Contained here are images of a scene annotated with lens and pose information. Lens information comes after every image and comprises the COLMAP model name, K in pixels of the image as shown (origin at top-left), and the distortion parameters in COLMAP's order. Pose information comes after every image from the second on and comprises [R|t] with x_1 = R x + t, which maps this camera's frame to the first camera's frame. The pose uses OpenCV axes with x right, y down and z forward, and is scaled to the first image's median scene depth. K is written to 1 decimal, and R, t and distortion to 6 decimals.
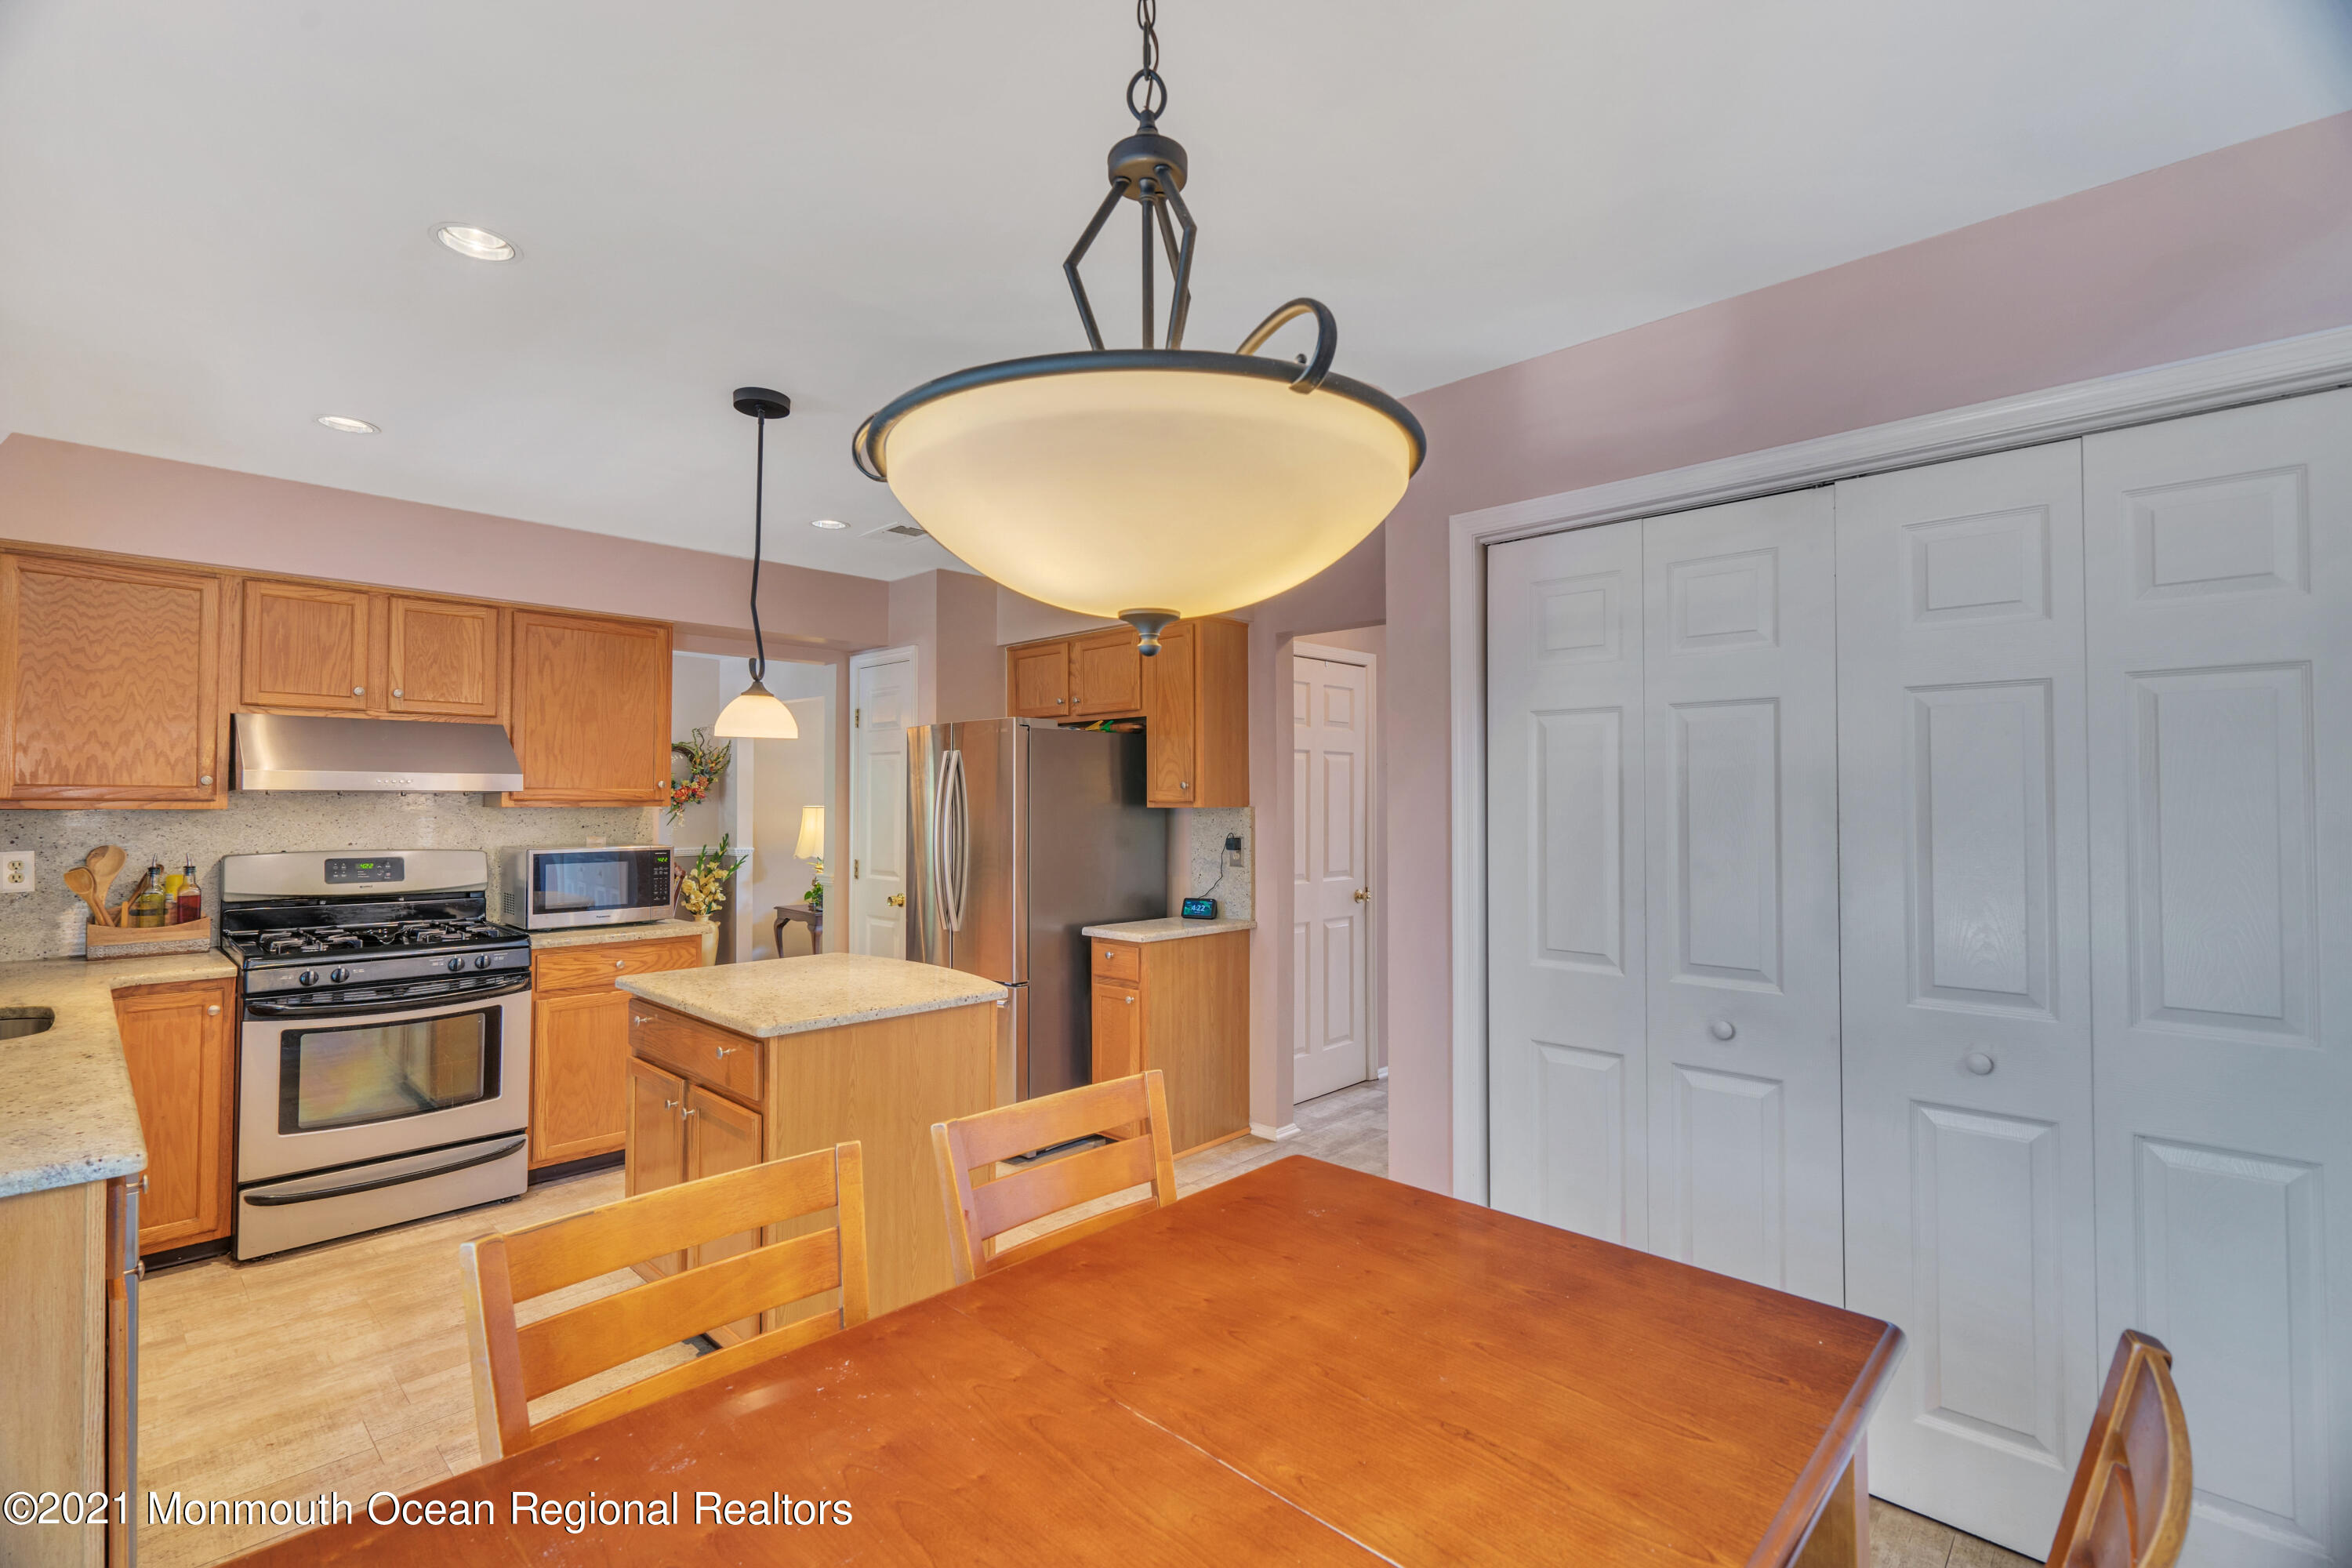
lens RADIAL K [[1045.7, 0, 1168.6], [0, 1045.7, 784.6], [0, 0, 1]] dist [-0.006611, 0.002582]
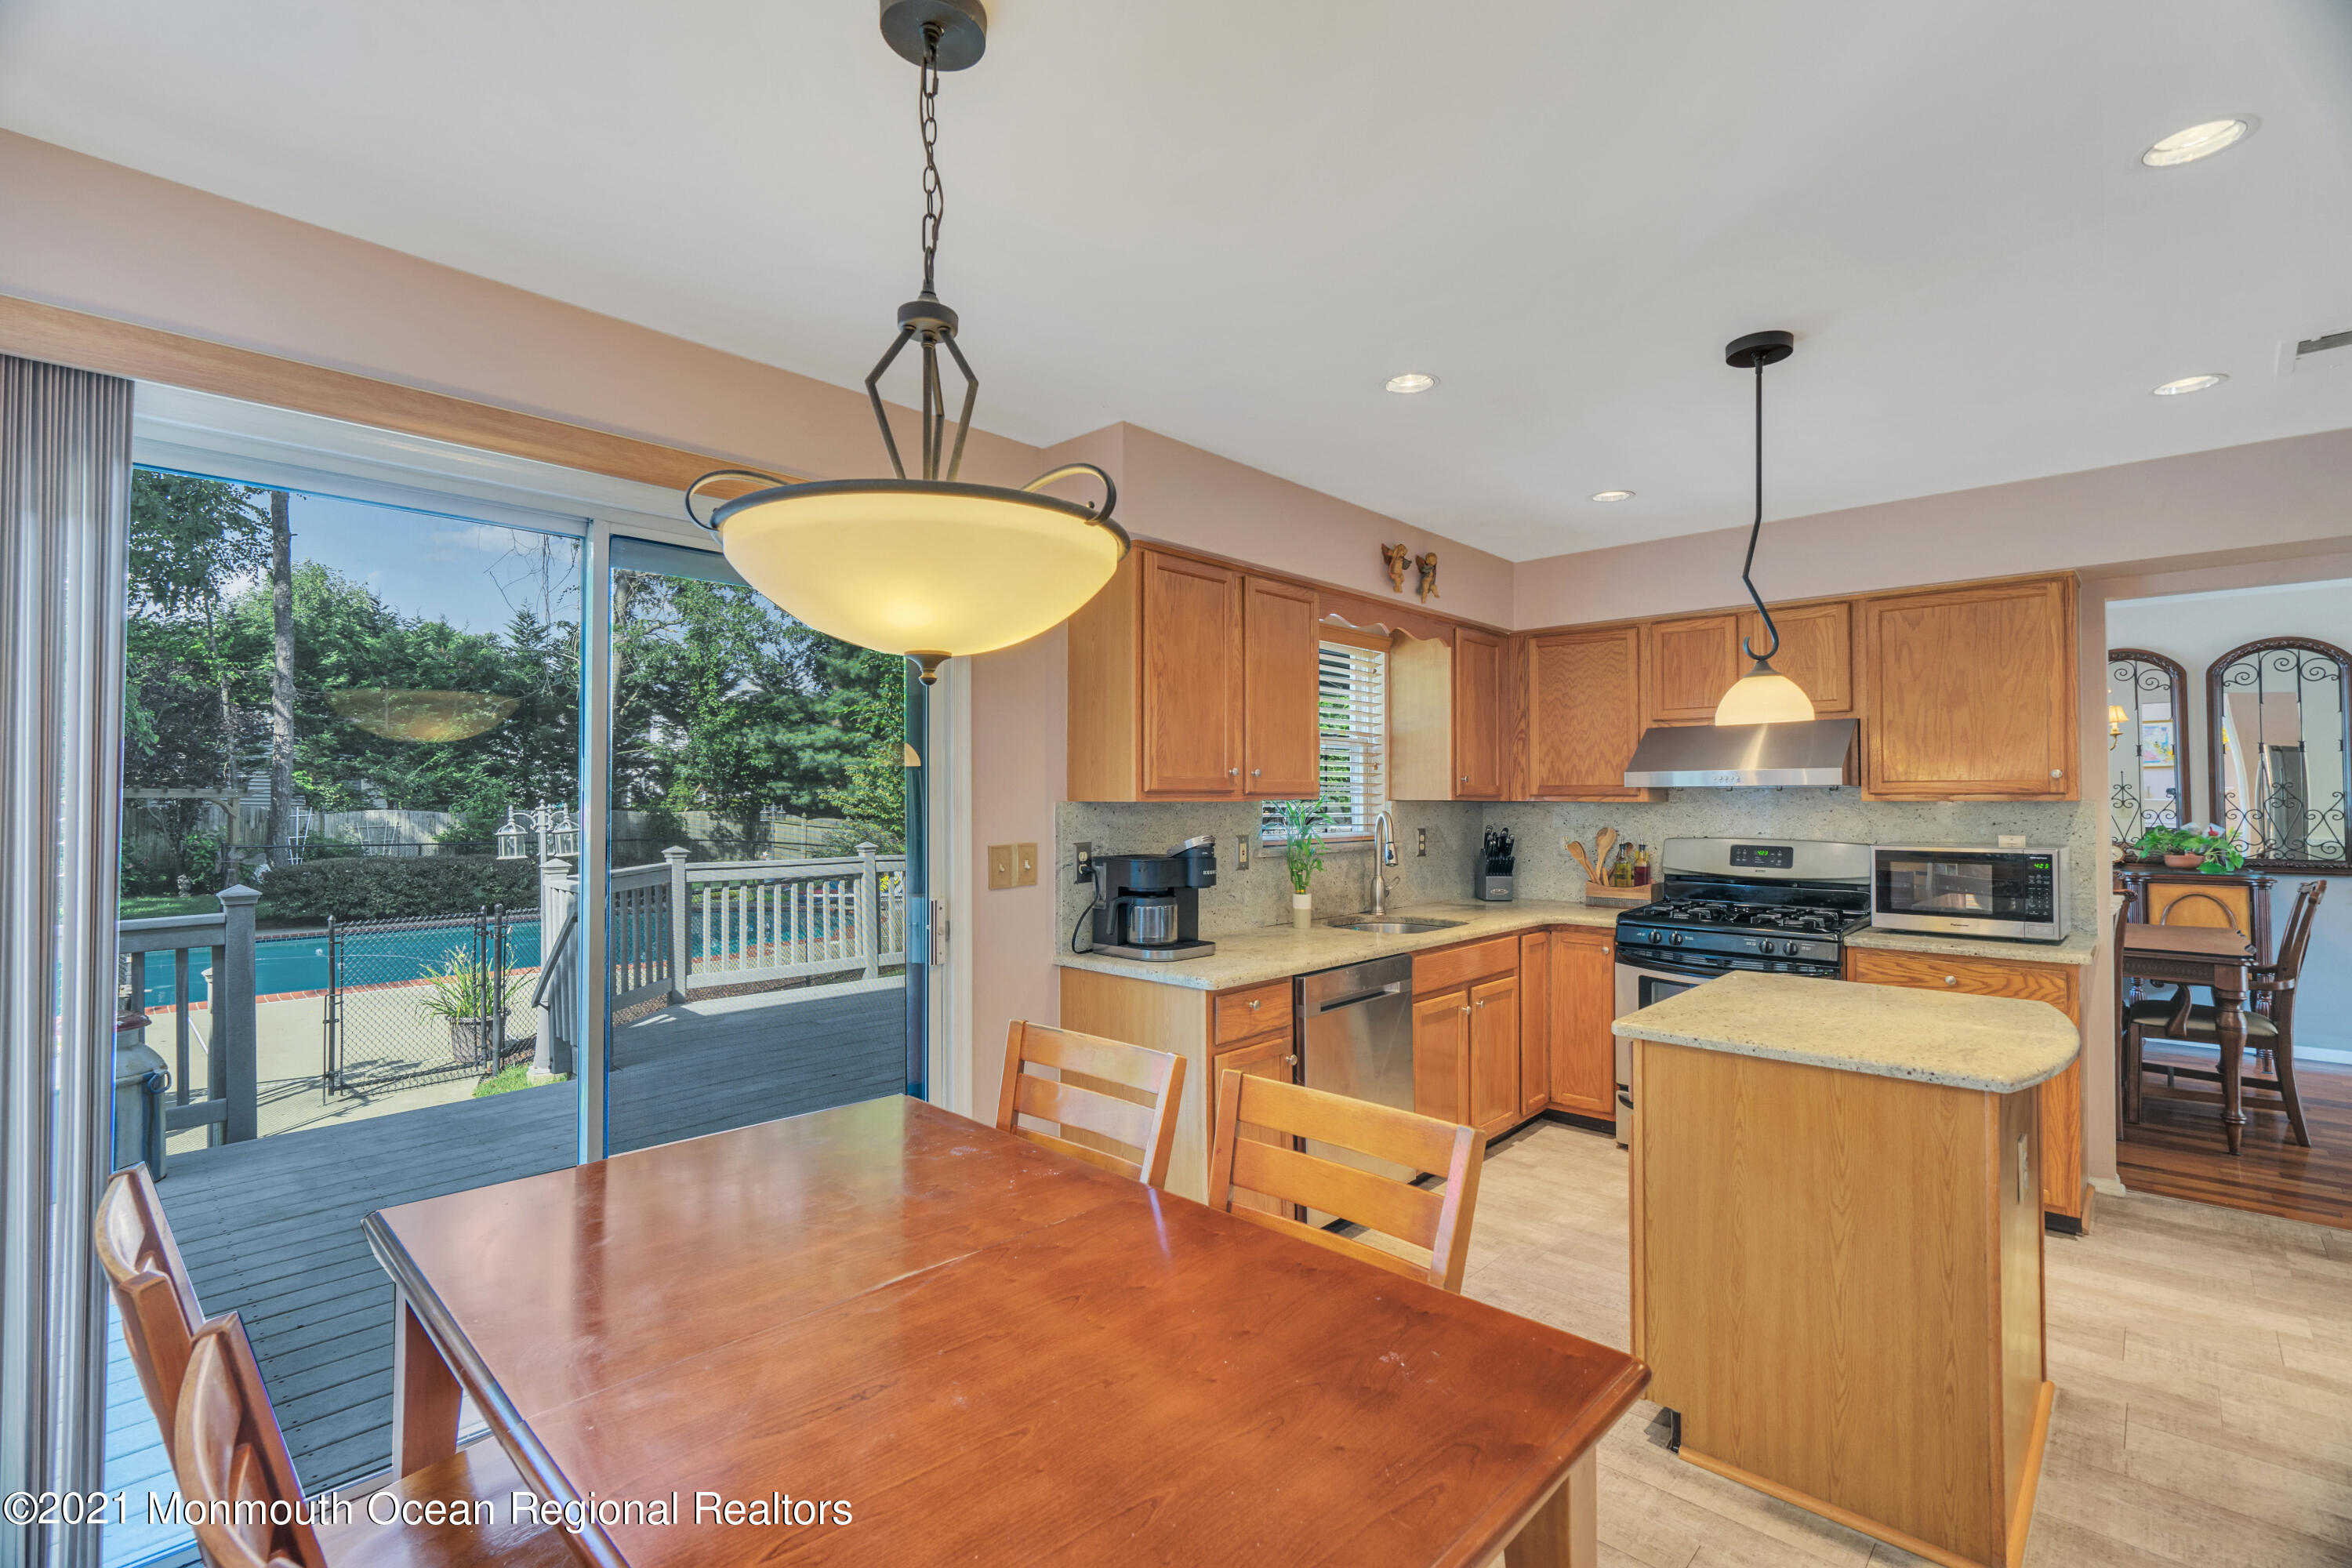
lens RADIAL K [[1045.7, 0, 1178.7], [0, 1045.7, 781.7], [0, 0, 1]] dist [-0.006611, 0.002582]
pose [[0.020944, -0.016914, -0.999638, 0.400142], [0.017454, 0.999711, -0.016550, 0.009685], [0.999628, -0.017101, 0.021233, 0.389850]]
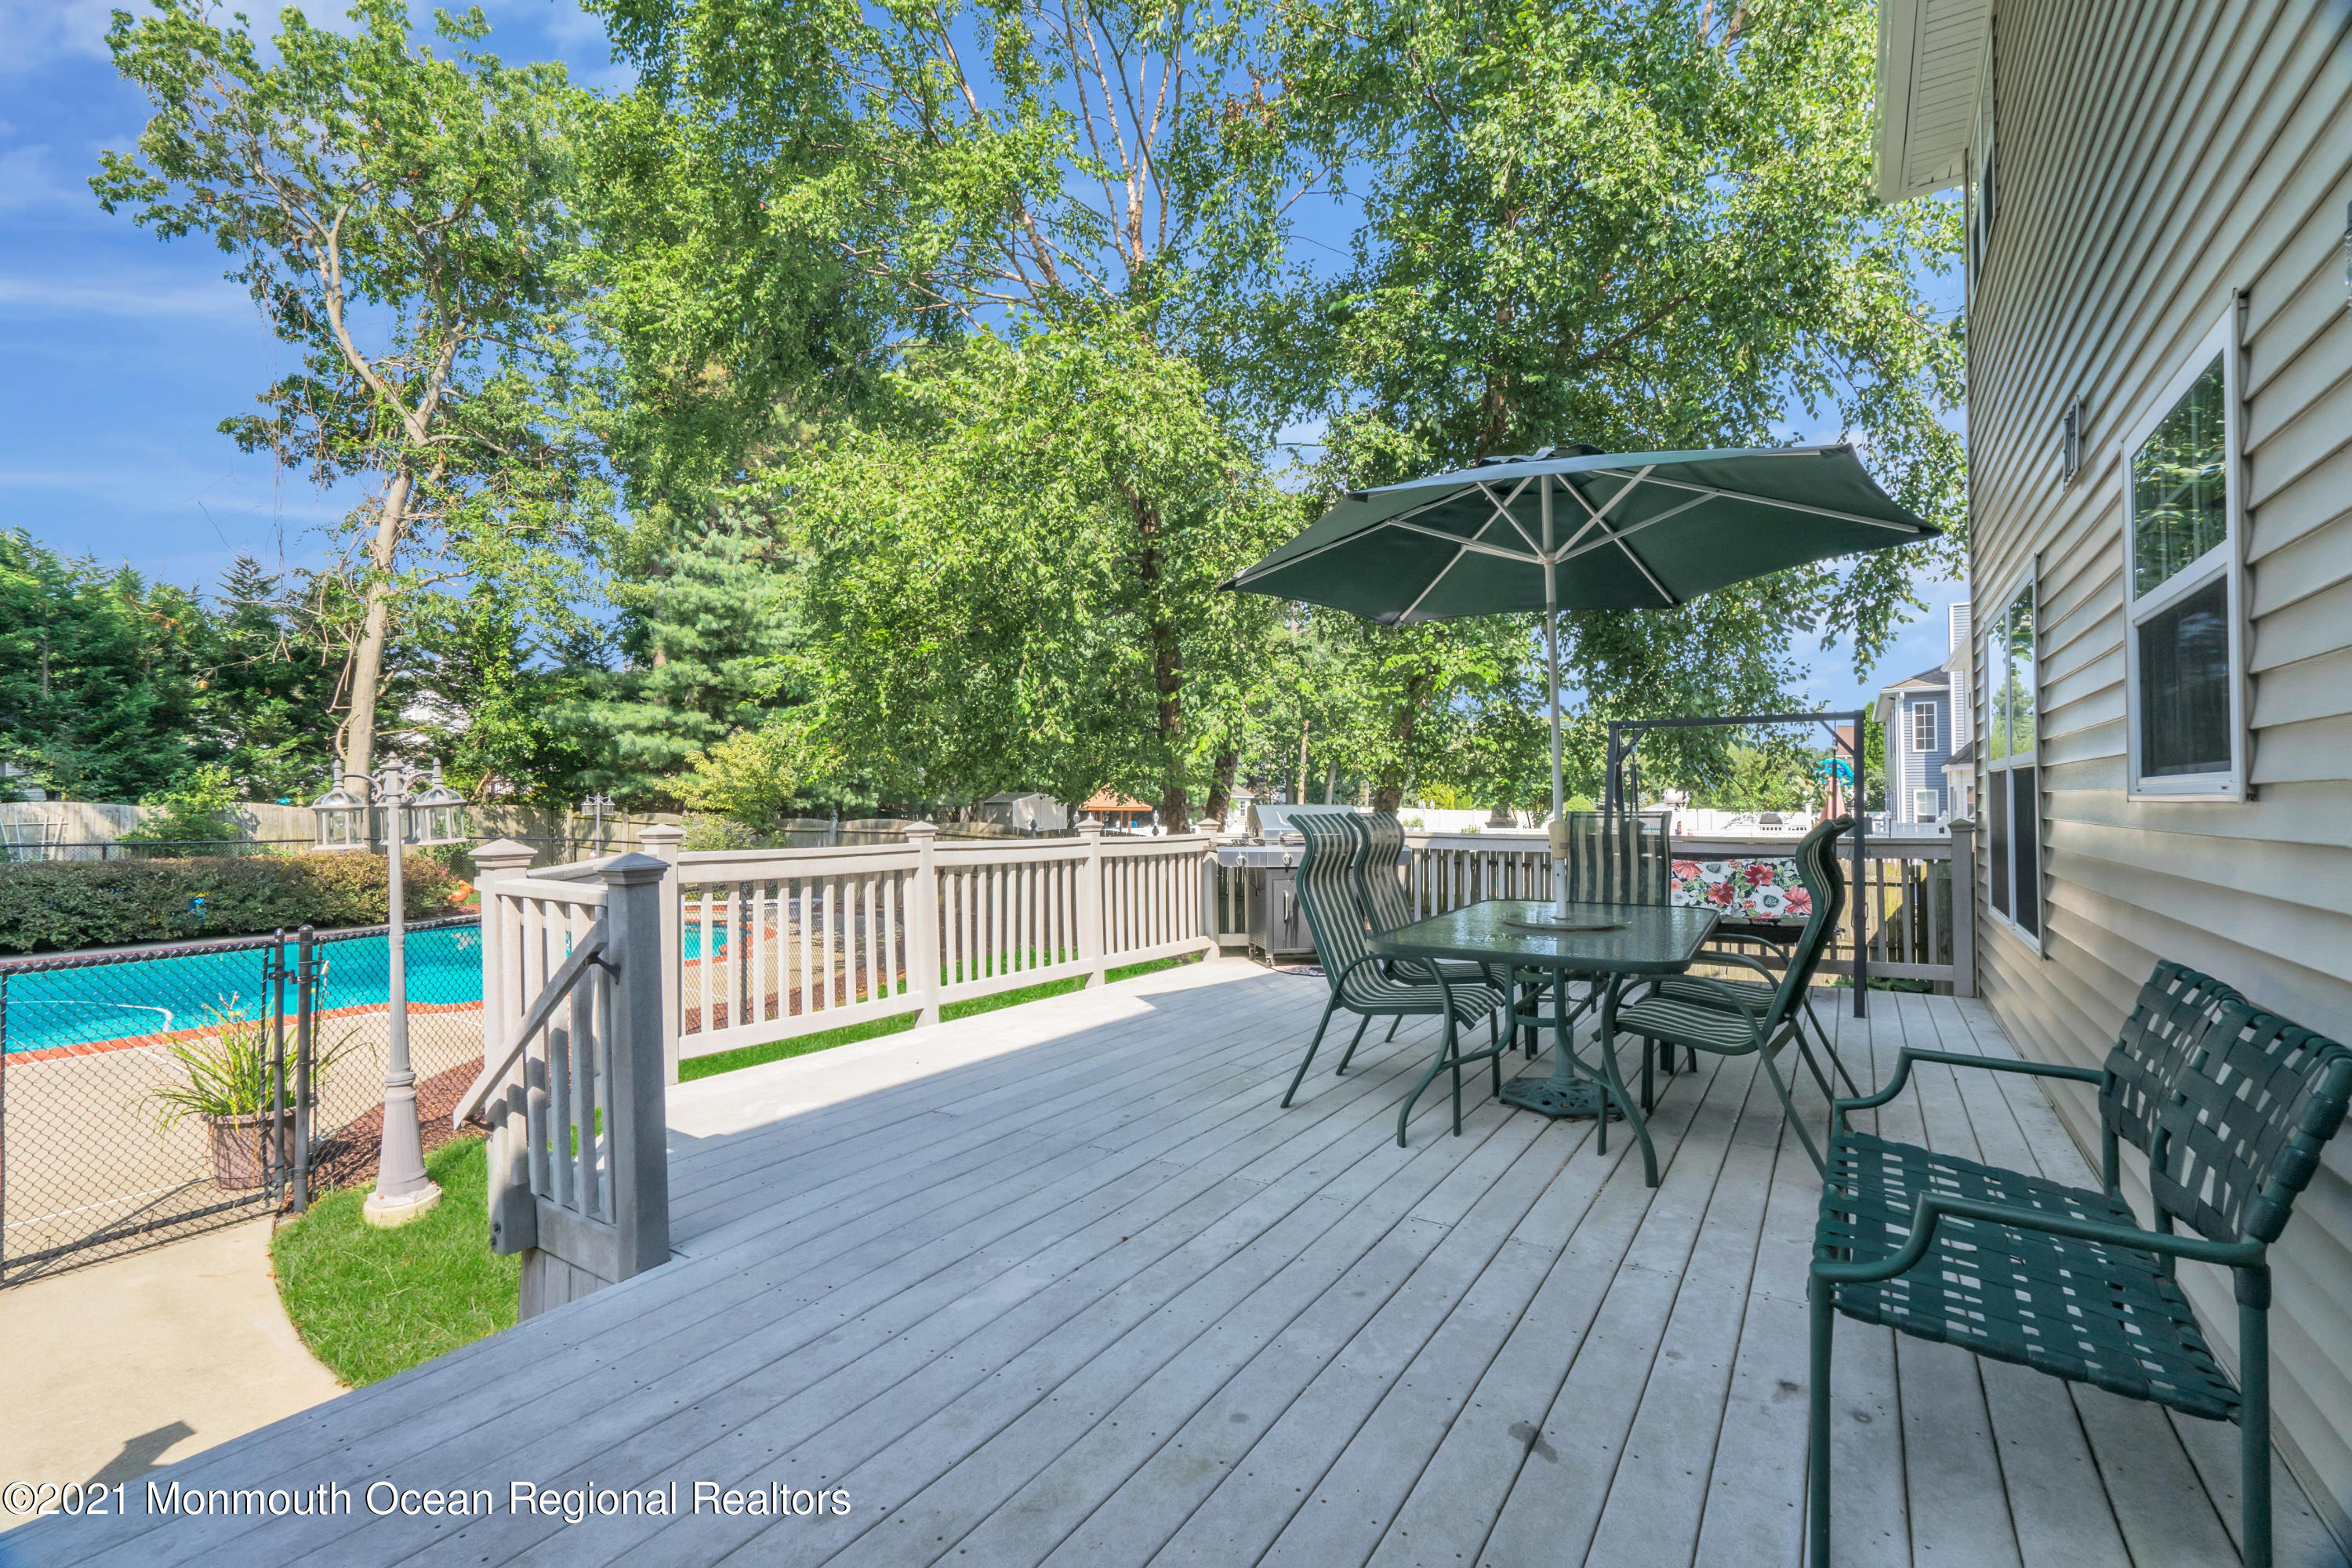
lens RADIAL K [[1053.8, 0, 1179.8], [0, 1053.8, 783.3], [0, 0, 1]] dist [-0.003851, 0.001142]
pose [[0.200185, -0.015176, -0.979641, 0.301515], [0.018248, 0.999764, -0.011758, 0.016852], [0.979588, -0.015523, 0.200414, 0.309606]]
